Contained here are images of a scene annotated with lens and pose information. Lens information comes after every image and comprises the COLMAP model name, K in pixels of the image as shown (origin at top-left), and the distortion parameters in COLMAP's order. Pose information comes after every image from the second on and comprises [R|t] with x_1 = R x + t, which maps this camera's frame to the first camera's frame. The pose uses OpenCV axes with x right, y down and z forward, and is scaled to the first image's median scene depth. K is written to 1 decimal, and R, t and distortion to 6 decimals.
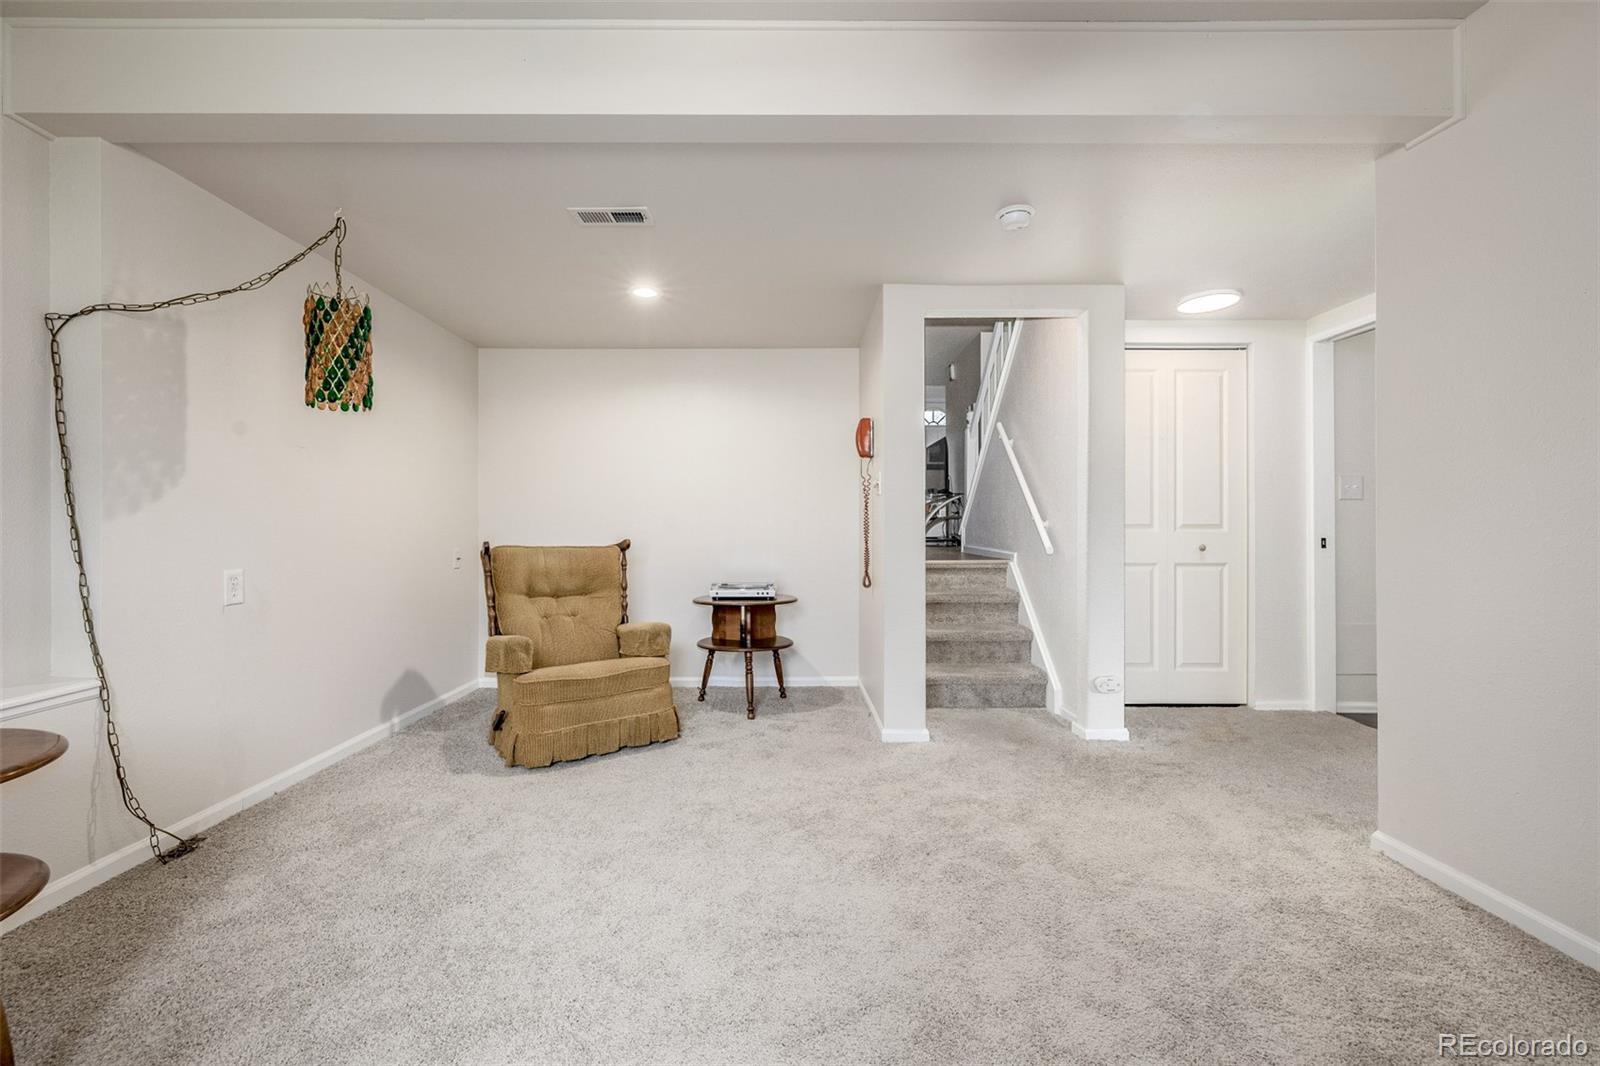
lens RADIAL K [[684.2, 0, 800.0], [0, 684.2, 533.0], [0, 0, 1]] dist [0.000596, 0.000062]
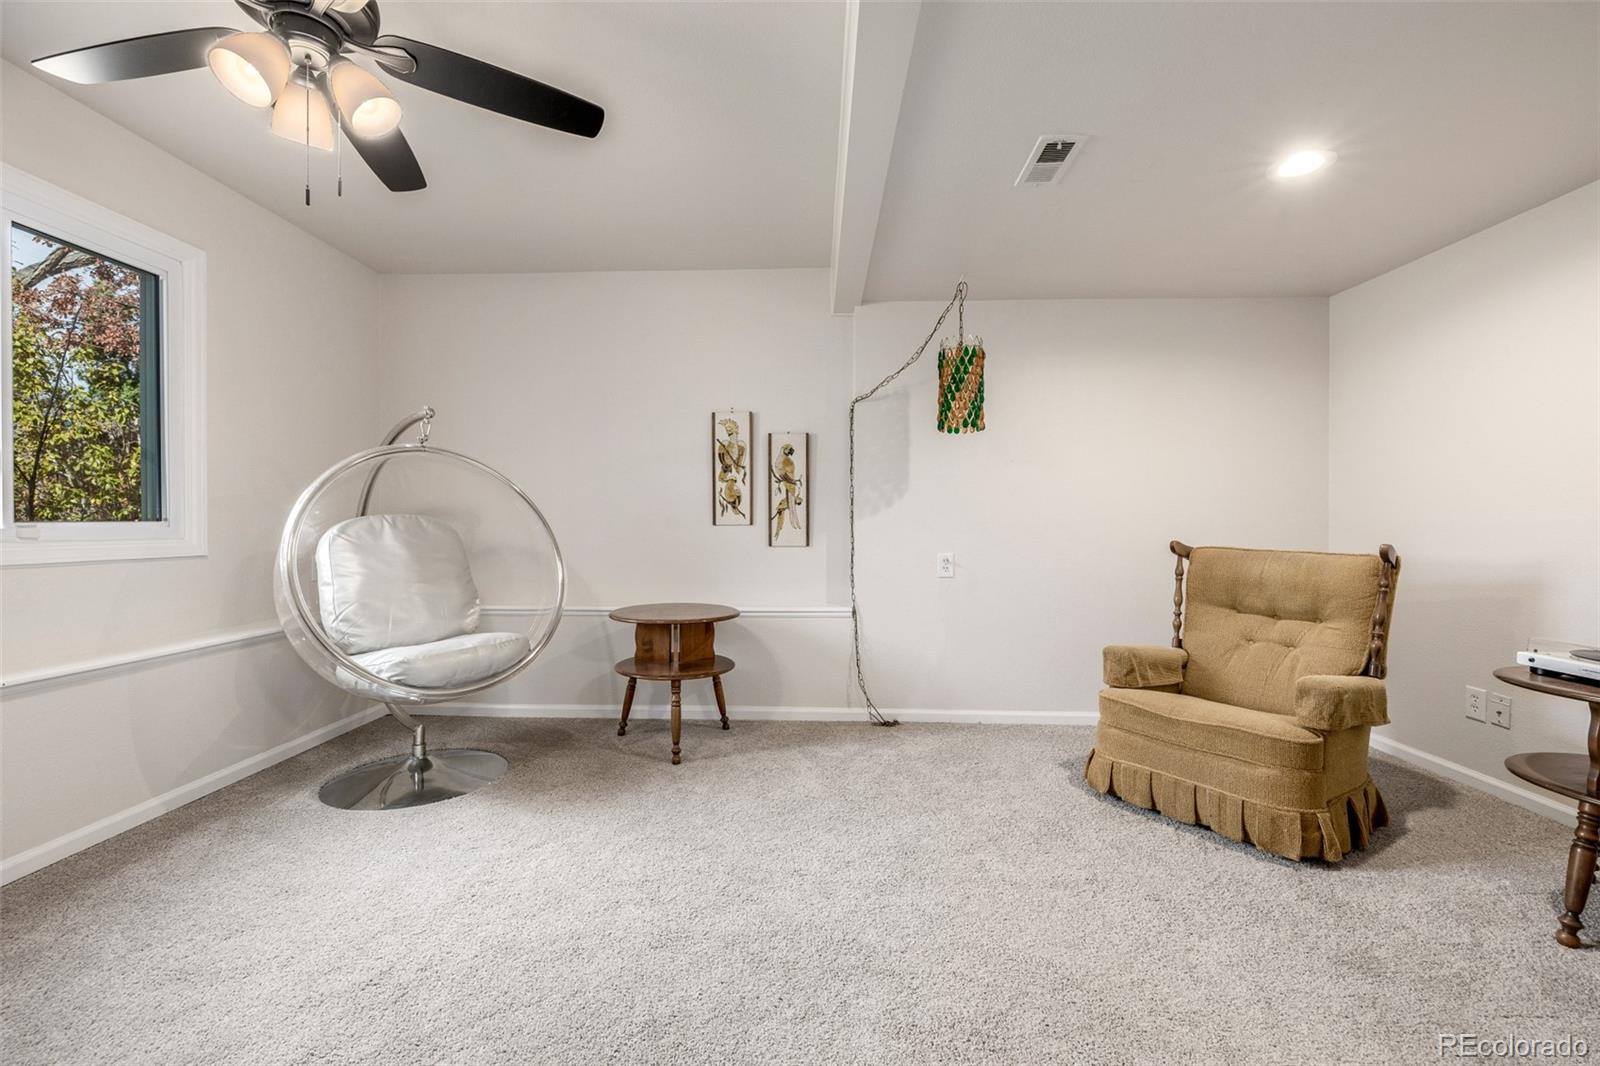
lens RADIAL K [[684.2, 0, 800.0], [0, 684.2, 533.0], [0, 0, 1]] dist [0.000596, 0.000062]
pose [[-0.056458, 0.018371, -0.998236, 0.626364], [-0.008178, 0.999789, 0.018862, -0.013732], [0.998371, 0.009228, -0.056296, 0.770249]]
